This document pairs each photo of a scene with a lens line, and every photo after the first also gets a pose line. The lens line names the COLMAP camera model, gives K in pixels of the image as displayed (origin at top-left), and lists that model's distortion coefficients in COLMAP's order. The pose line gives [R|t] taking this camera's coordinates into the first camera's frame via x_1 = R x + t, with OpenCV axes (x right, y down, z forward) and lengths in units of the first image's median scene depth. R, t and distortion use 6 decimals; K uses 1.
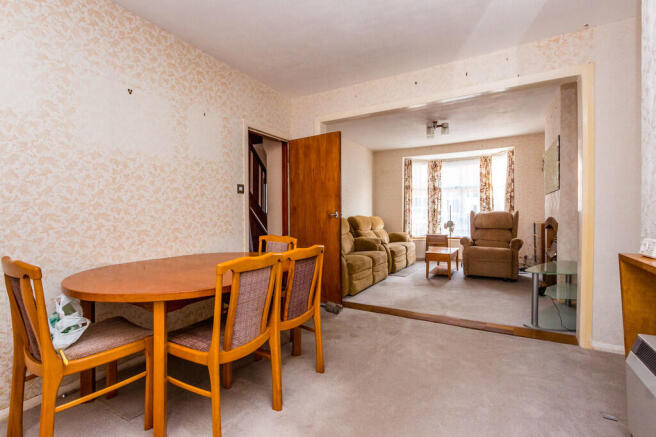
lens RADIAL K [[366.0, 0, 328.0], [0, 366.0, 218.5], [0, 0, 1]] dist [0.000695, -0.000122]
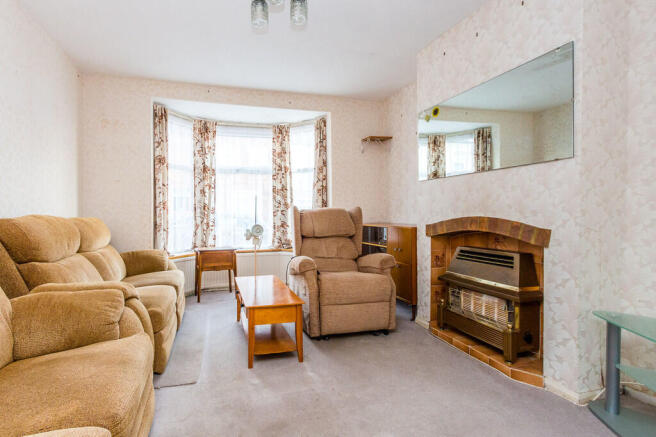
lens RADIAL K [[366.0, 0, 328.0], [0, 366.0, 218.5], [0, 0, 1]] dist [0.000695, -0.000122]
pose [[0.737247, -0.009883, 0.675551, 0.044470], [0.009864, 0.999944, 0.003864, -0.003133], [-0.675551, 0.003815, 0.737303, 0.465576]]
